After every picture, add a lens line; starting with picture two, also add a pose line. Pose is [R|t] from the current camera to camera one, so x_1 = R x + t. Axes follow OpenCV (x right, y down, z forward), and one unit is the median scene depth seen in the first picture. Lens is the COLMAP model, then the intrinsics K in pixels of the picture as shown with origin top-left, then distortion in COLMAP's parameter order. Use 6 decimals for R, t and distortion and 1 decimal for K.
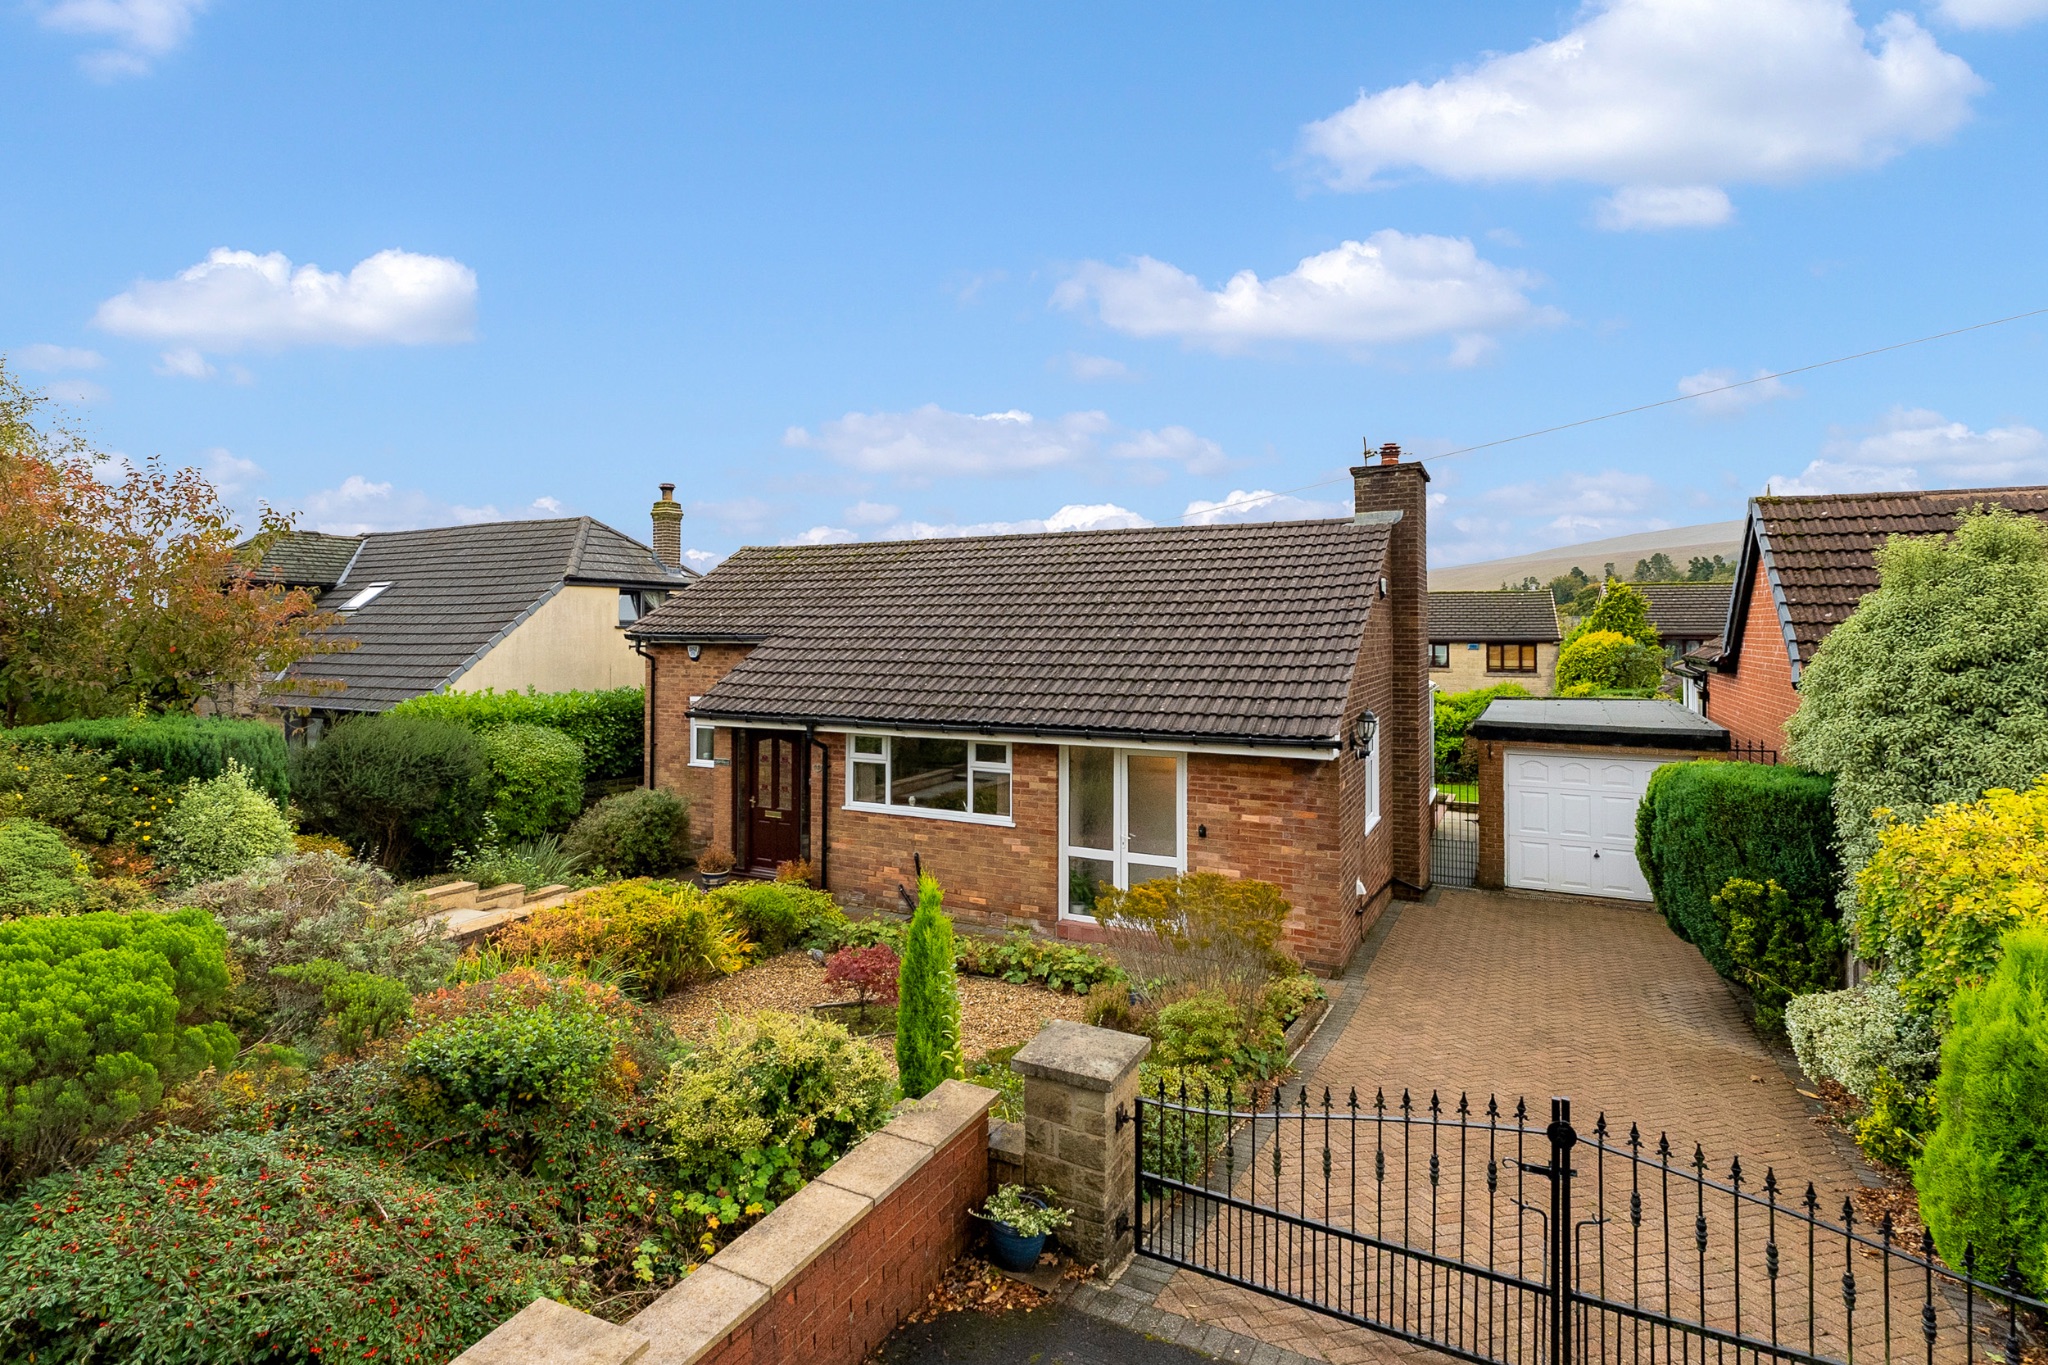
lens RADIAL K [[1033.6, 0, 1023.6], [0, 1033.6, 605.2], [0, 0, 1]] dist [-0.000799, -0.000873]
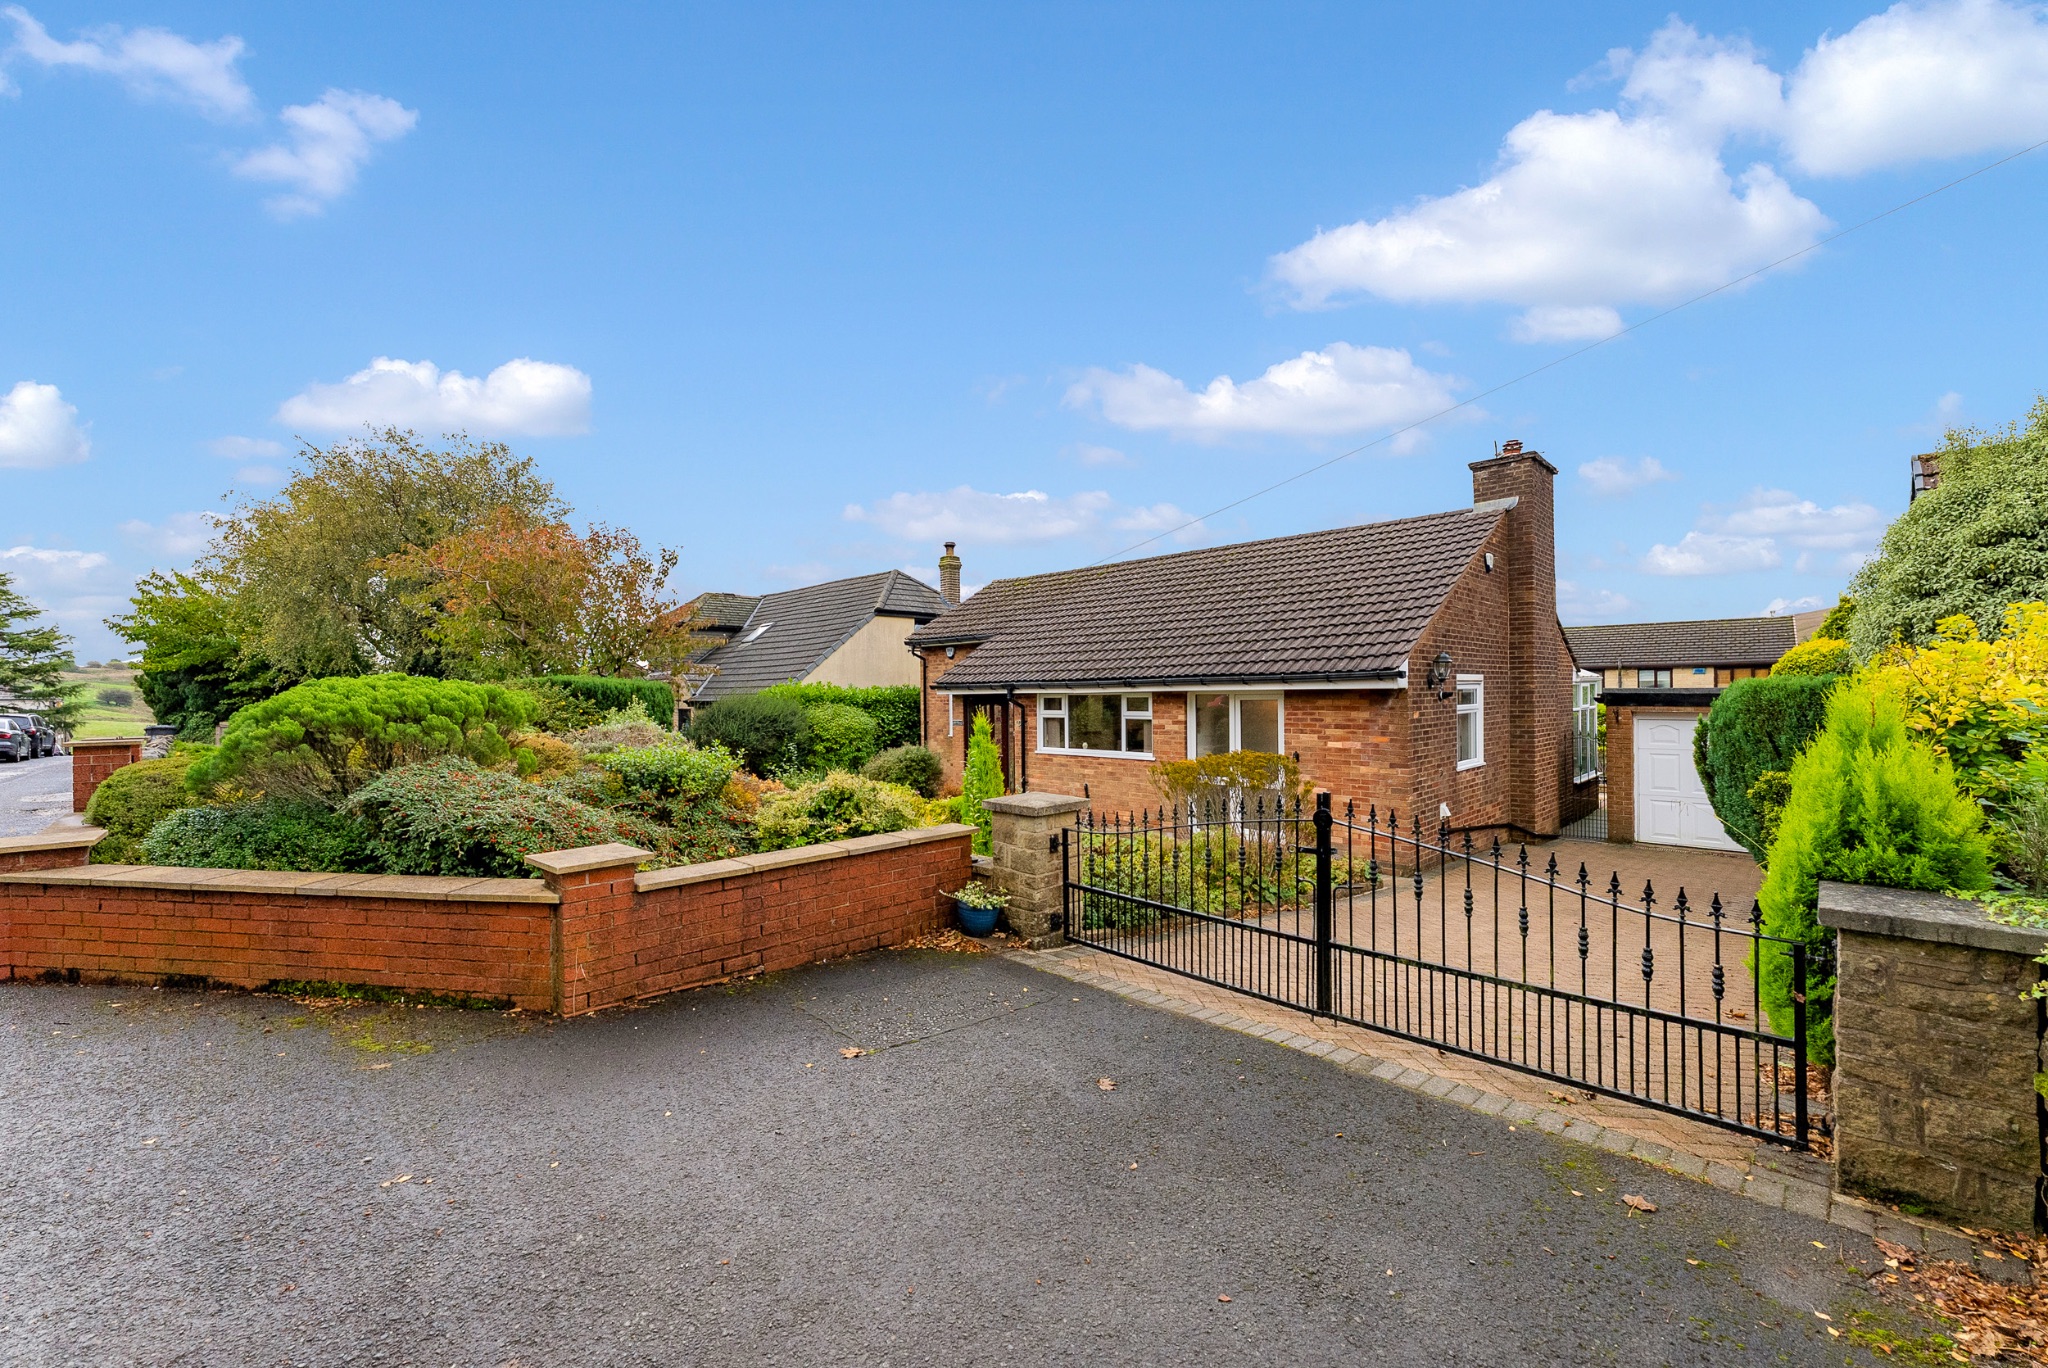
lens RADIAL K [[835.3, 0, 1024.0], [0, 835.3, 684.0], [0, 0, 1]] dist [-0.001452, -0.000449]
pose [[0.955199, -0.010799, -0.295766, 0.136953], [0.018209, 0.999585, 0.022311, 0.090946], [0.295403, -0.026697, 0.955000, -0.025664]]
